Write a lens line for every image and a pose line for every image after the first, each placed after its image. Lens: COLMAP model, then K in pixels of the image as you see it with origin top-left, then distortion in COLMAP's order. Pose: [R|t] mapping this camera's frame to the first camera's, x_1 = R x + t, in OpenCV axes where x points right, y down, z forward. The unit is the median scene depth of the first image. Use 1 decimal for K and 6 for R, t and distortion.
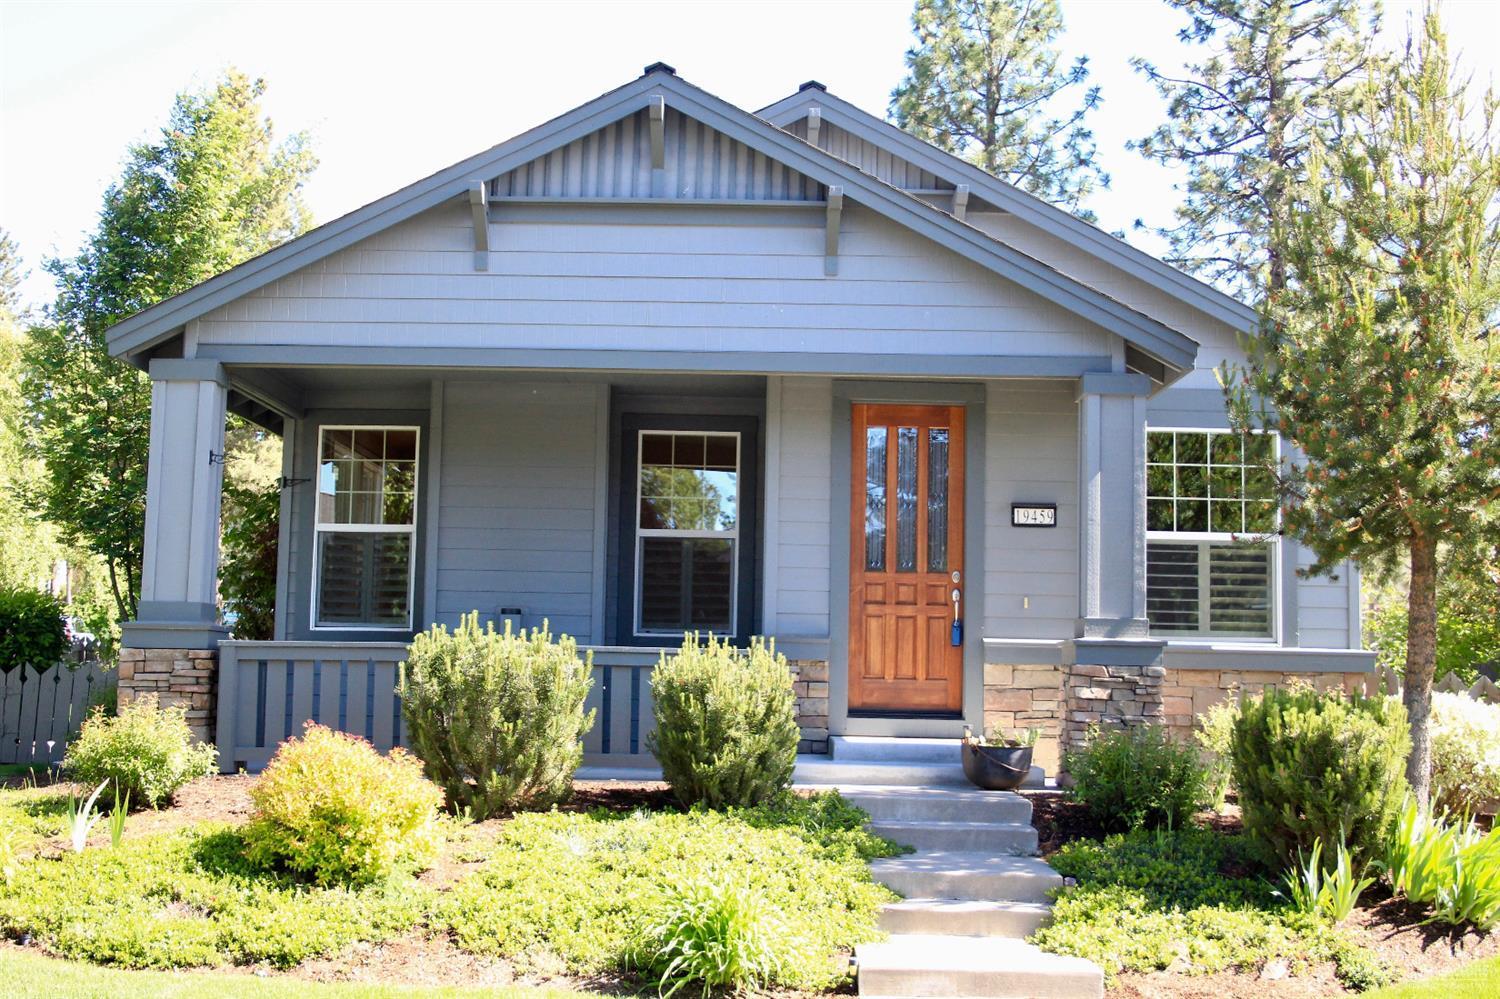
lens RADIAL K [[1849.2, 0, 750.8], [0, 1849.2, 499.8], [0, 0, 1]] dist [0.009261, 0.000000]
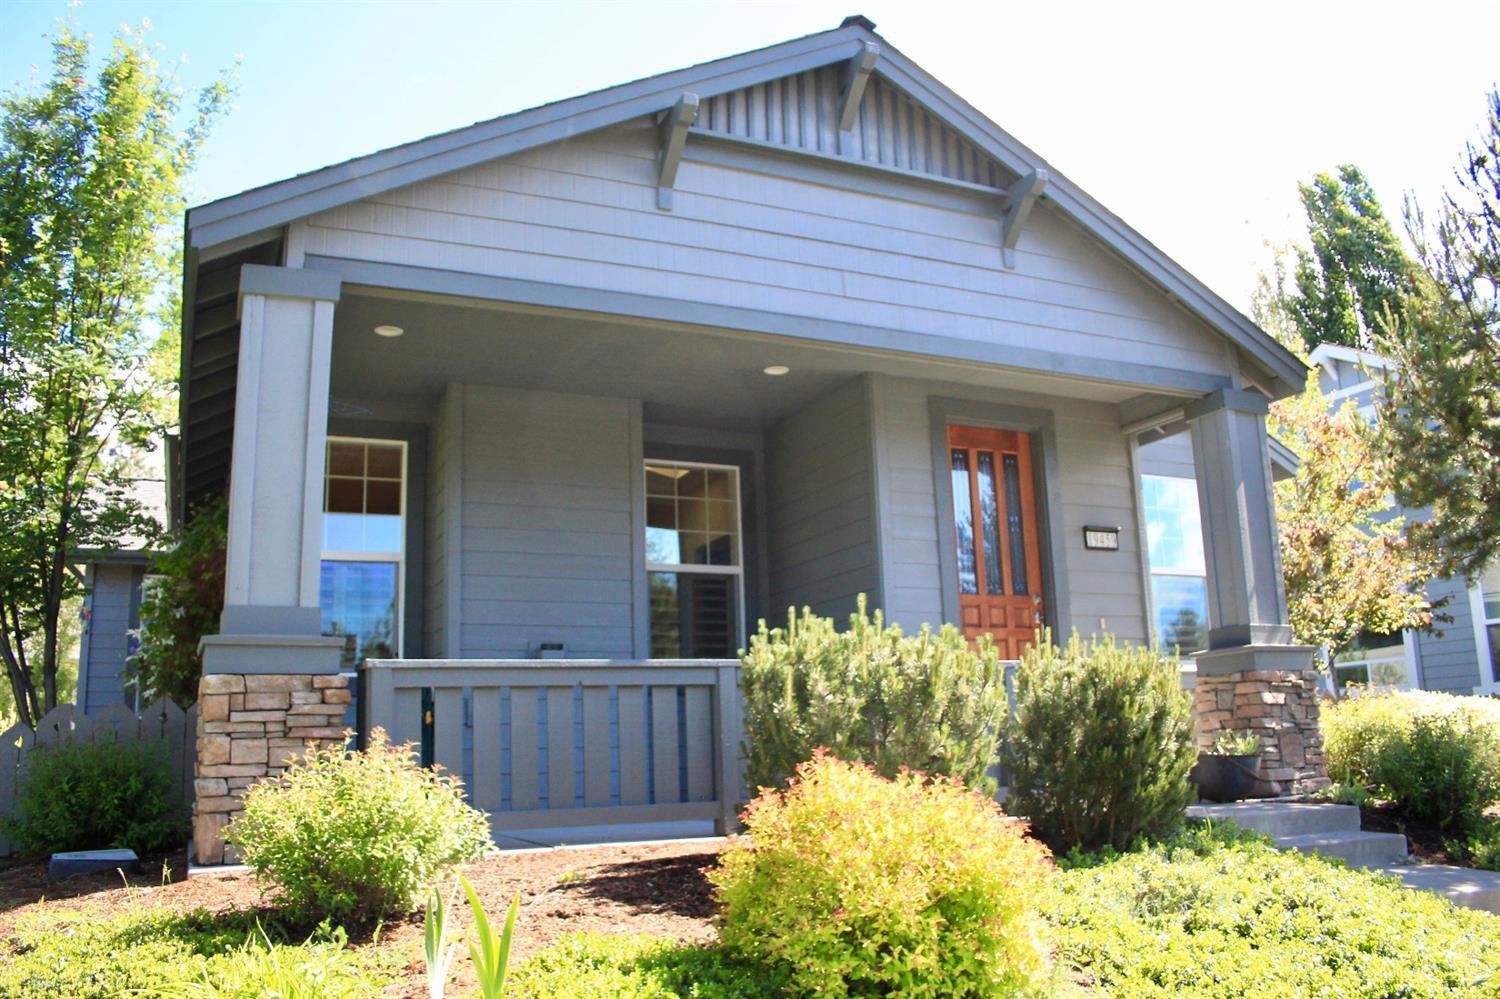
lens RADIAL K [[1232.6, 0, 749.3], [0, 1232.6, 501.4], [0, 0, 1]] dist [-0.089655, 0.029851]
pose [[0.899490, 0.040433, 0.435067, -0.344361], [0.010131, 0.993512, -0.113279, 0.067551], [-0.436824, 0.106301, 0.893244, 0.508996]]
